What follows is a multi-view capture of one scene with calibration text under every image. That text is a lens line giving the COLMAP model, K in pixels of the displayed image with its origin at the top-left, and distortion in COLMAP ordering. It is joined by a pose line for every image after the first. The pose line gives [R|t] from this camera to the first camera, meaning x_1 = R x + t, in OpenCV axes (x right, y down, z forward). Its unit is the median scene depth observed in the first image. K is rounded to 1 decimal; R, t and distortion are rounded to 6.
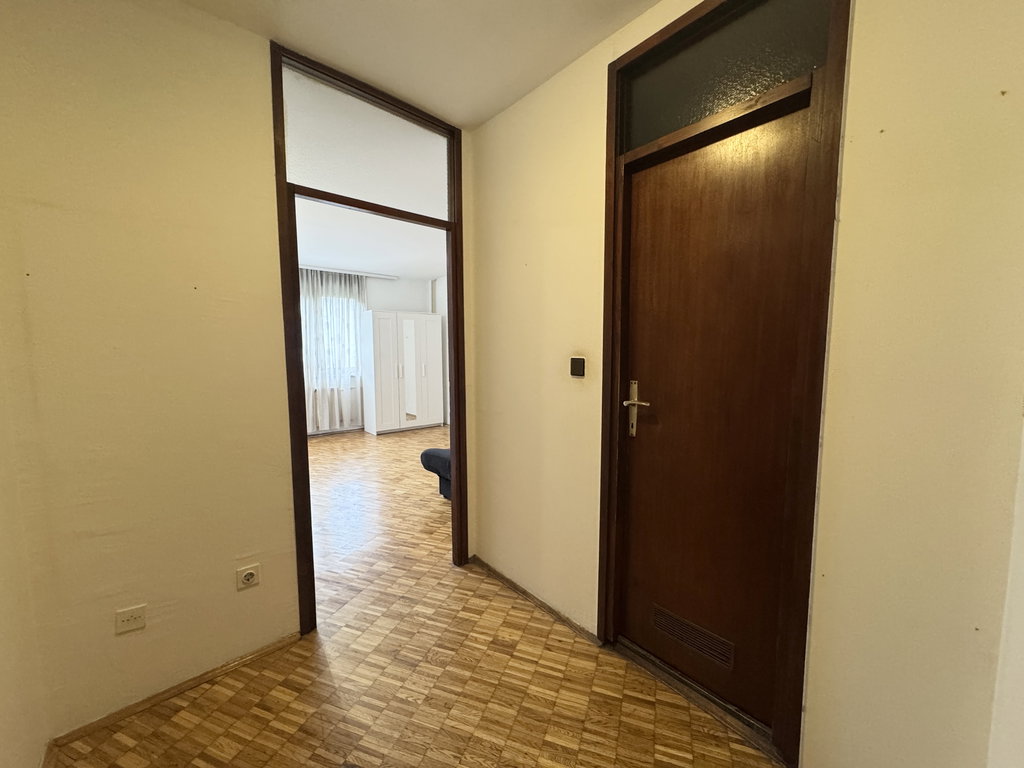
lens RADIAL K [[408.0, 0, 508.0], [0, 408.0, 380.5], [0, 0, 1]] dist [-0.003223, 0.000415]
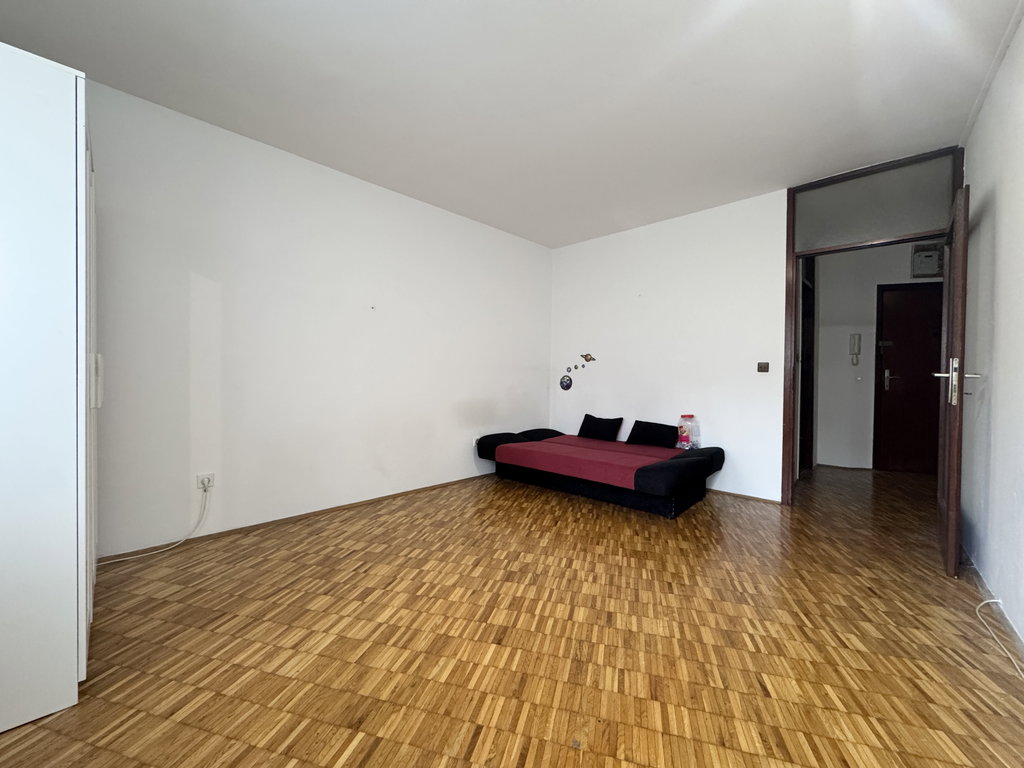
lens RADIAL K [[408.0, 0, 514.4], [0, 408.0, 385.1], [0, 0, 1]] dist [-0.003223, 0.000415]
pose [[-0.099204, -0.010925, 0.995007, -0.537948], [0.066212, 0.997651, 0.017556, -0.008655], [-0.992862, 0.067623, -0.098248, 0.795899]]
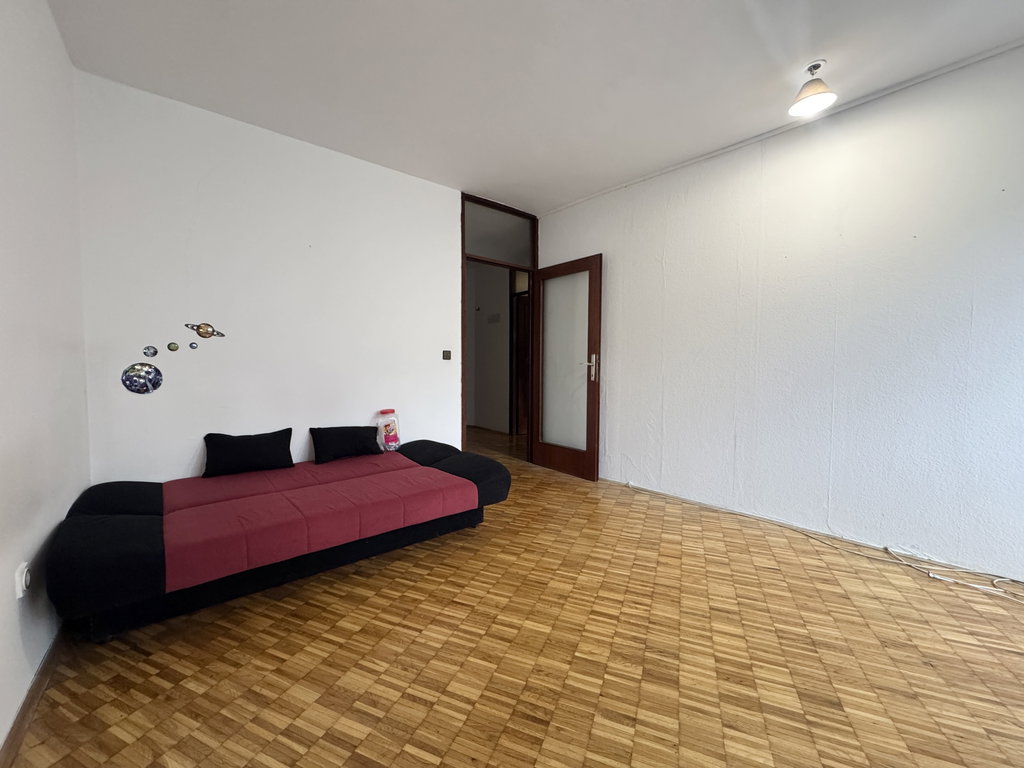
lens RADIAL K [[408.0, 0, 508.2], [0, 408.0, 382.8], [0, 0, 1]] dist [-0.003223, 0.000415]
pose [[-0.999342, 0.000071, 0.036264, -0.137752], [0.004666, 0.991940, 0.126625, -0.033861], [-0.035962, 0.126711, -0.991288, 0.977033]]
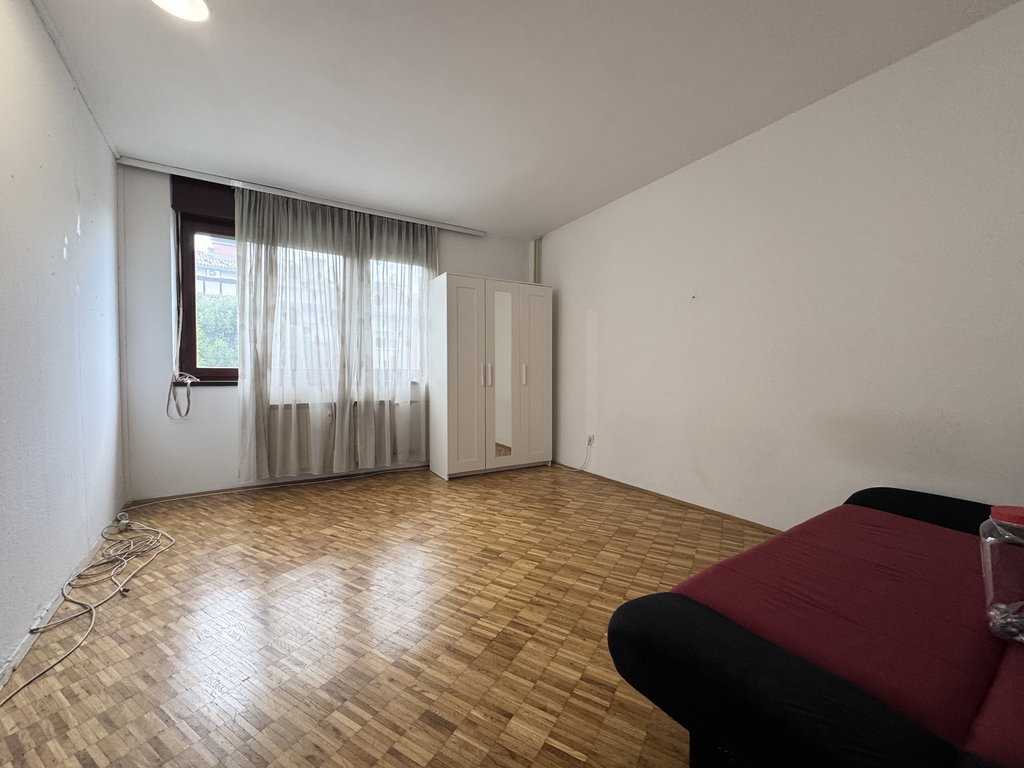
lens RADIAL K [[408.0, 0, 506.6], [0, 408.0, 378.3], [0, 0, 1]] dist [-0.003223, 0.000415]
pose [[0.986530, 0.008681, -0.163353, -0.140234], [-0.018224, 0.998207, -0.057016, 0.016872], [0.162565, 0.059225, 0.984919, 0.412216]]
